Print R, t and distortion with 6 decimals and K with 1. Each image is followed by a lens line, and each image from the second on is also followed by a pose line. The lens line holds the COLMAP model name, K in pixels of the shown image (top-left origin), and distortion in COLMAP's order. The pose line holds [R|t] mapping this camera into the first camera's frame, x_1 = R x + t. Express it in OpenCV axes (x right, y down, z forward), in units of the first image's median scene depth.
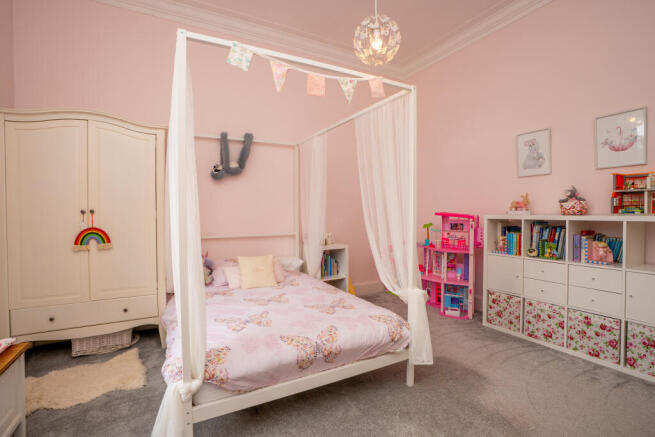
lens RADIAL K [[310.5, 0, 323.1], [0, 310.5, 216.5], [0, 0, 1]] dist [-0.055143, 0.019602]
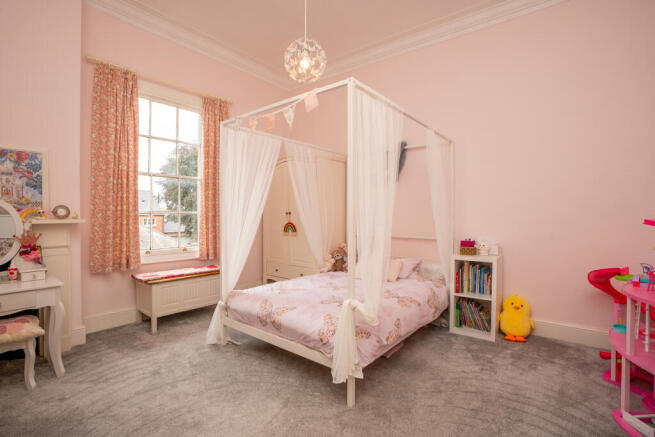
lens RADIAL K [[310.5, 0, 323.1], [0, 310.5, 216.5], [0, 0, 1]] dist [-0.055143, 0.019602]
pose [[0.376688, 0.013881, -0.926236, 1.172512], [-0.021680, 0.999746, 0.006165, -0.016593], [0.926087, 0.017758, 0.376893, 0.611861]]
